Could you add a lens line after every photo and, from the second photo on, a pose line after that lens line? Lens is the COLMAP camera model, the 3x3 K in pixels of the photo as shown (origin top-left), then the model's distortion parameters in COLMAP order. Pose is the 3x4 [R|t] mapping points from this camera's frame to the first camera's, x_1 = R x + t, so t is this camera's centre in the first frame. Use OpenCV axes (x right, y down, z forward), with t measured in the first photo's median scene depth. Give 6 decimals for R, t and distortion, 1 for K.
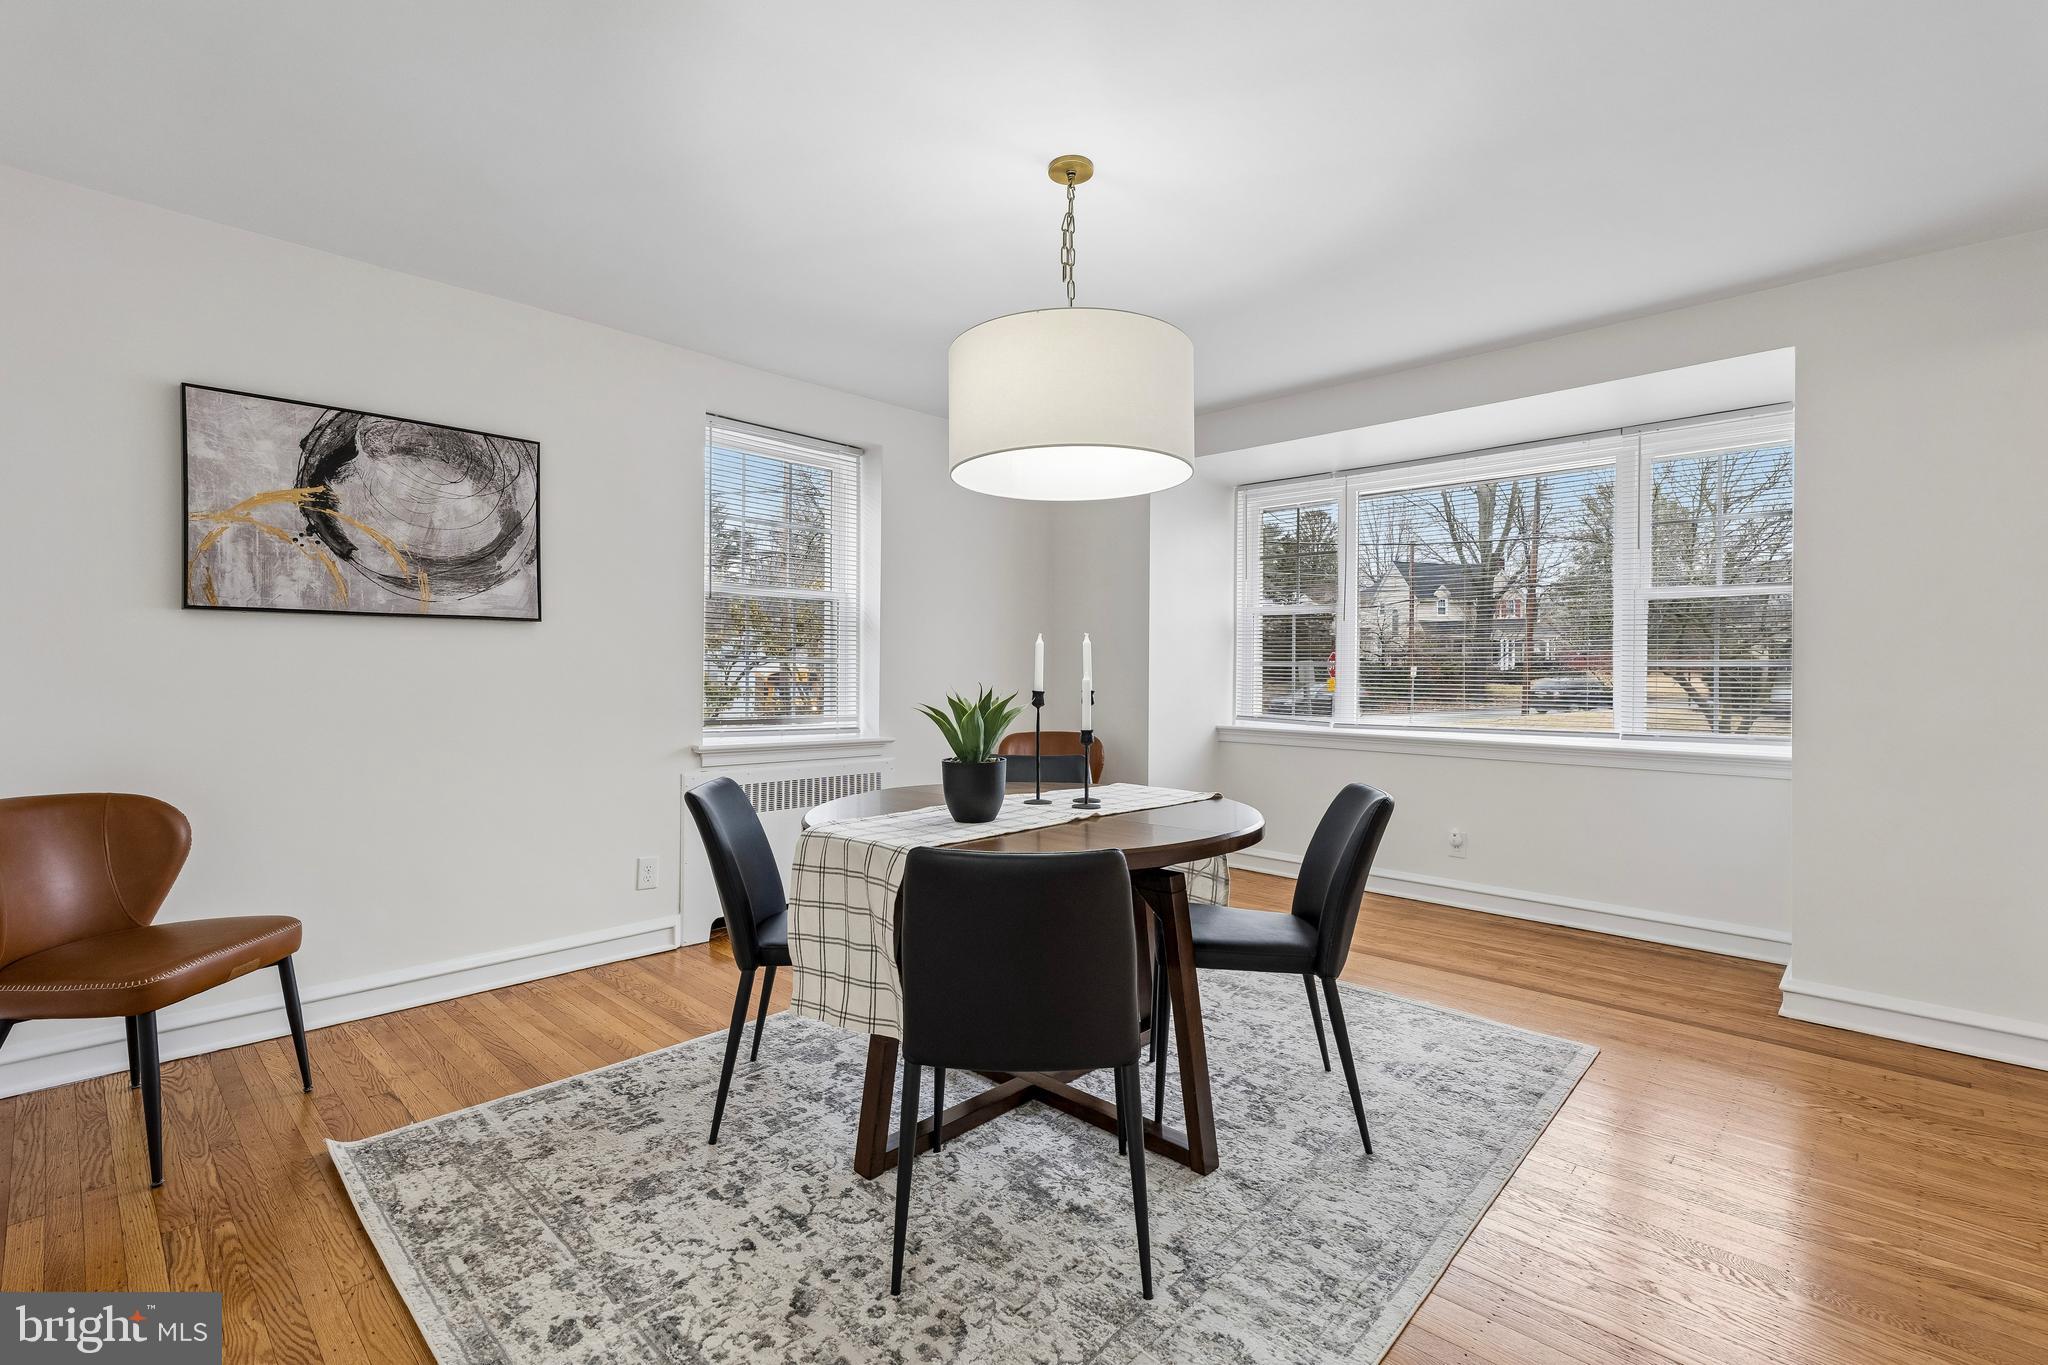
lens RADIAL K [[926.7, 0, 1018.6], [0, 926.7, 673.1], [0, 0, 1]] dist [-0.009767, 0.003279]
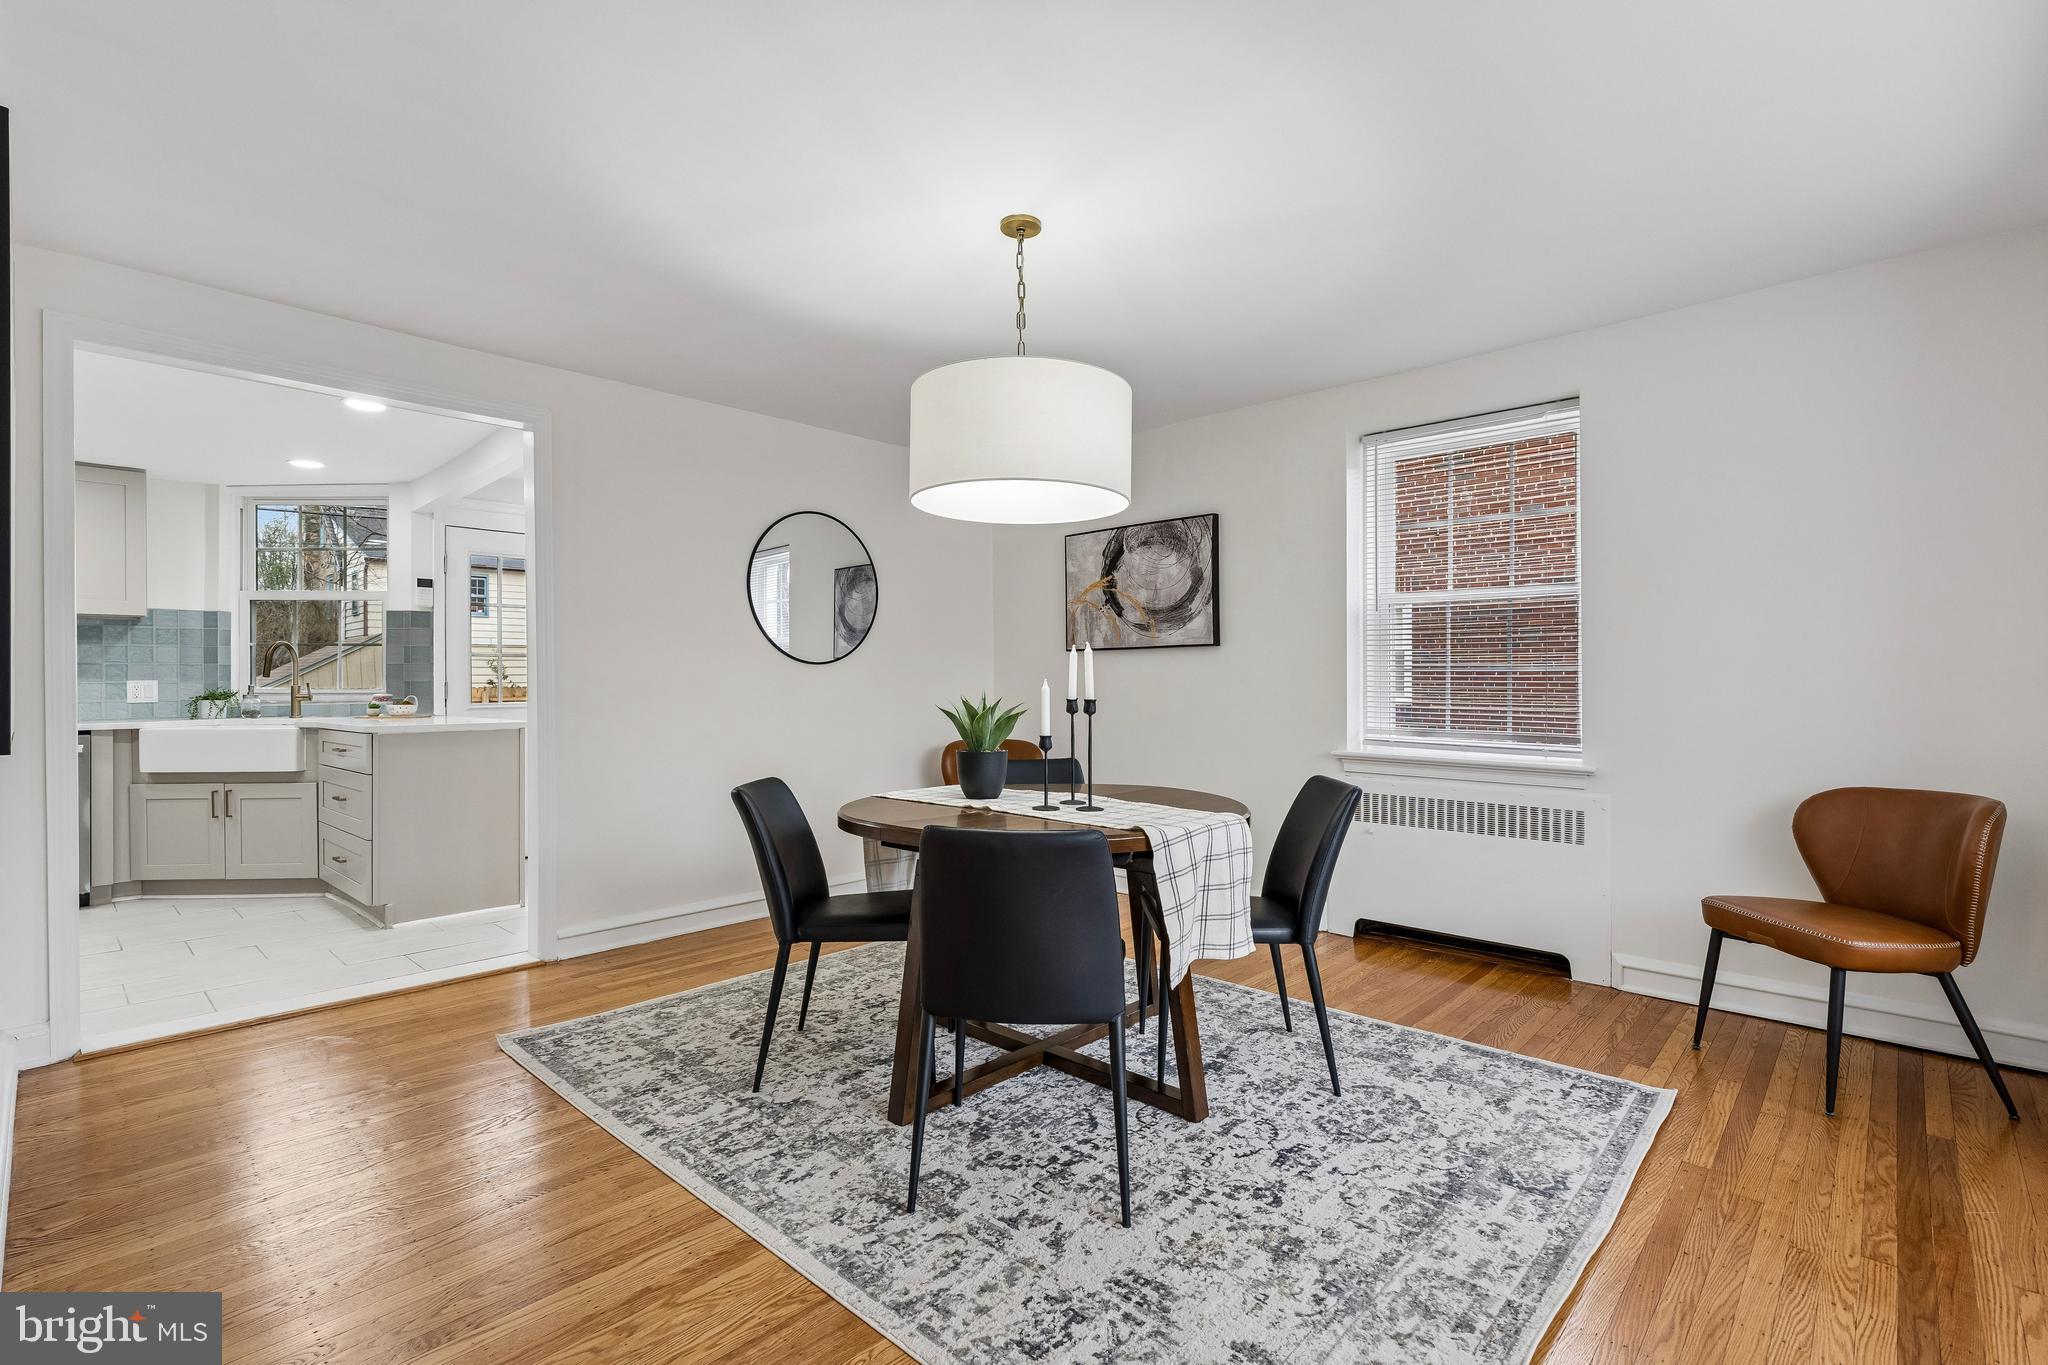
lens RADIAL K [[926.7, 0, 1030.9], [0, 926.7, 685.6], [0, 0, 1]] dist [-0.009767, 0.003279]
pose [[0.007519, -0.000760, -0.999971, 0.946556], [0.000126, 1.000000, -0.000760, 0.003844], [0.999972, -0.000121, 0.007519, 0.817429]]
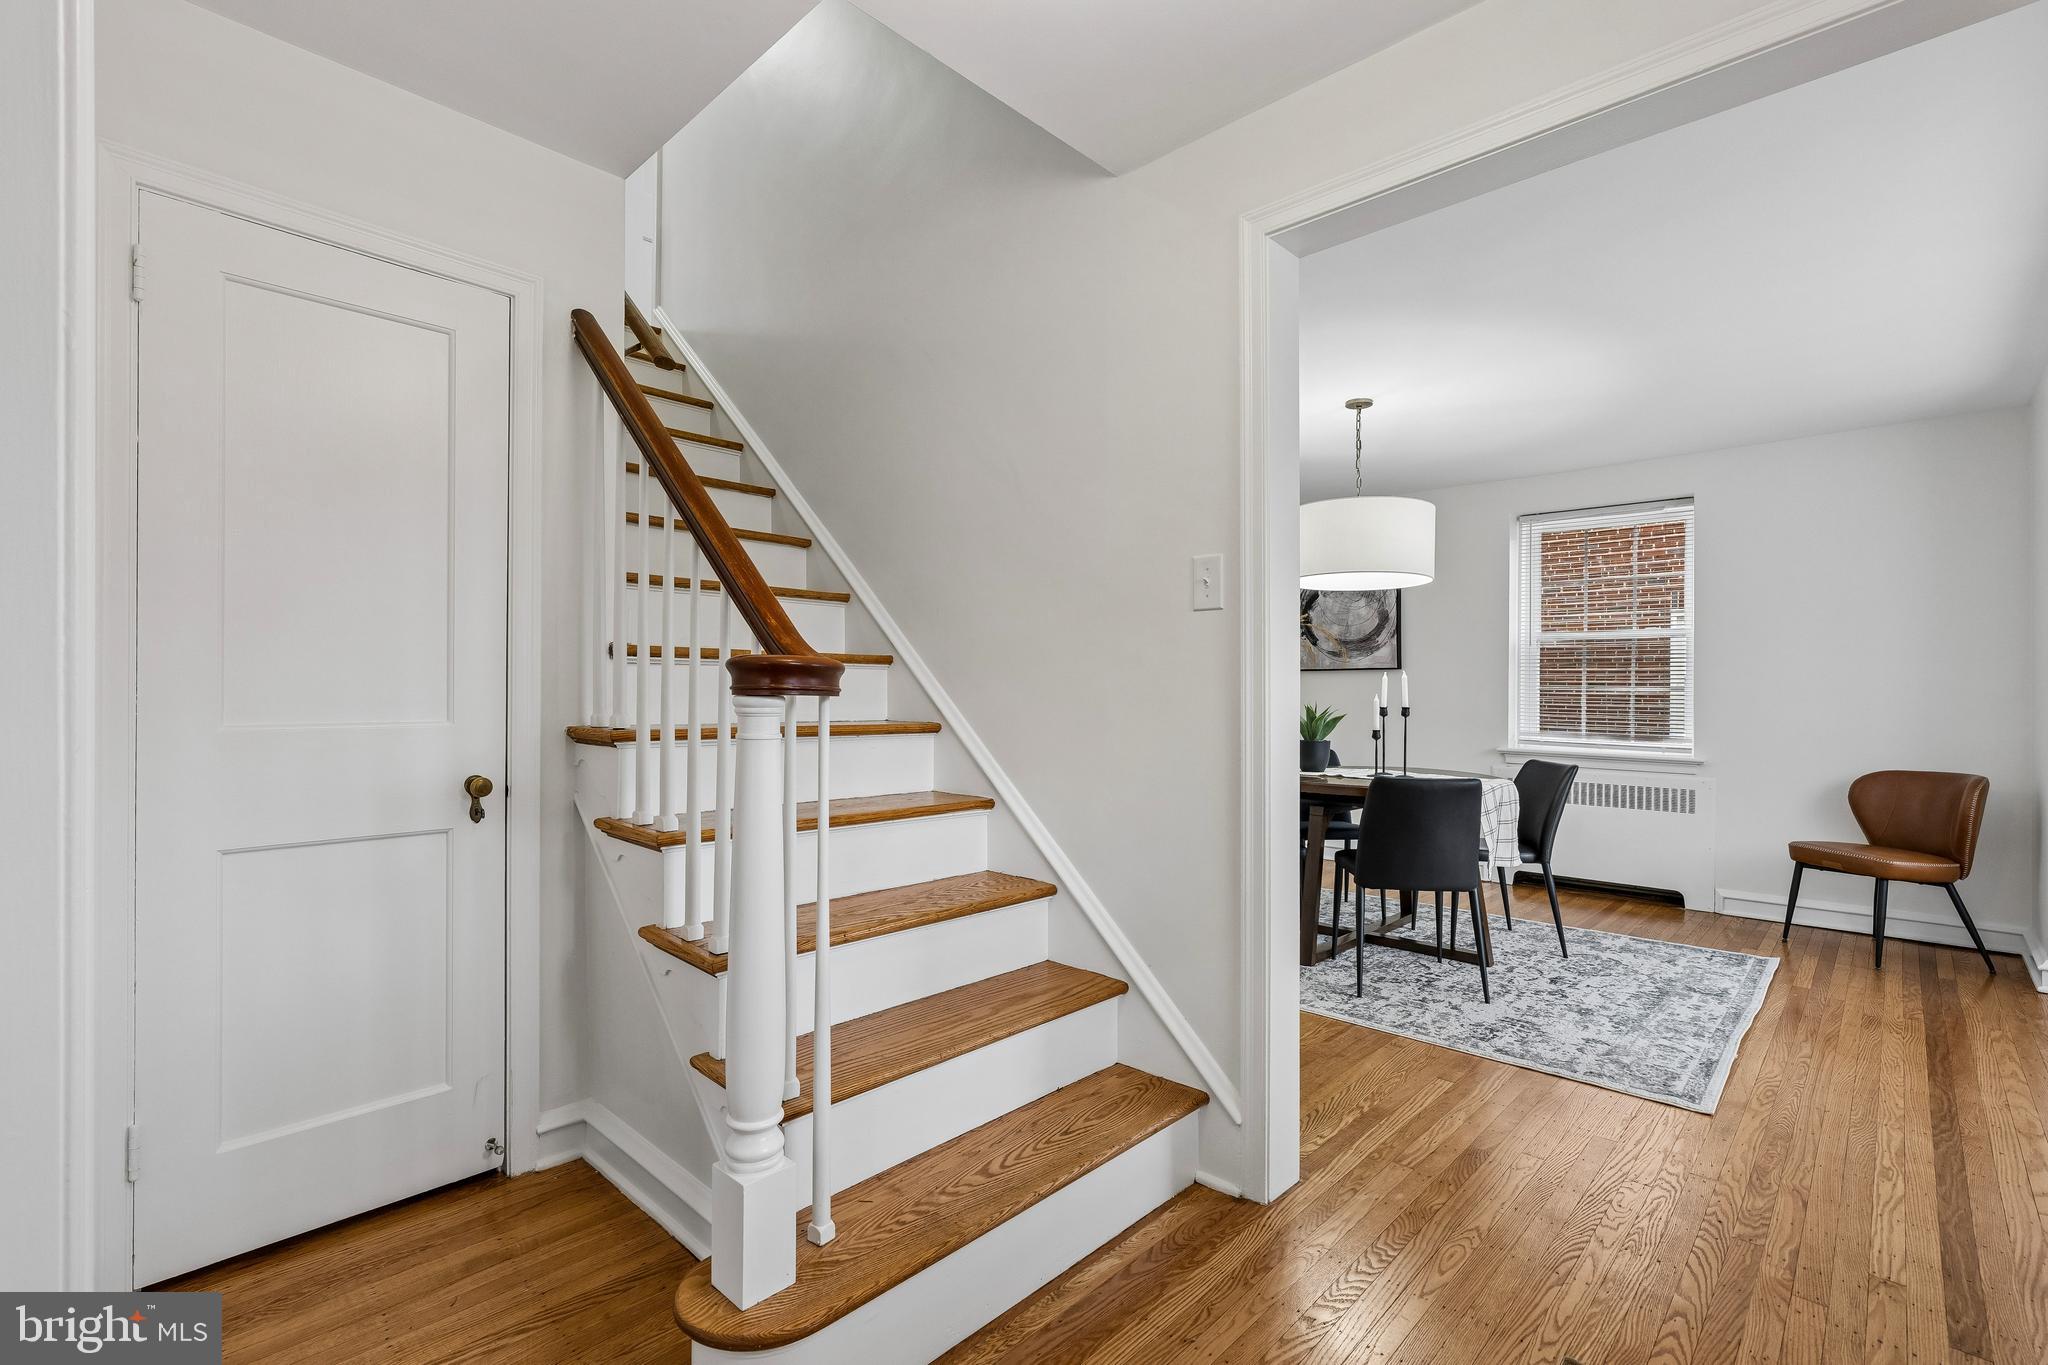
lens RADIAL K [[926.7, 0, 1025.5], [0, 926.7, 690.3], [0, 0, 1]] dist [-0.009767, 0.003279]
pose [[0.002278, -0.008132, -0.999964, 1.450616], [-0.009702, 0.999920, -0.008154, 0.007856], [0.999950, 0.009721, 0.002199, 0.307447]]
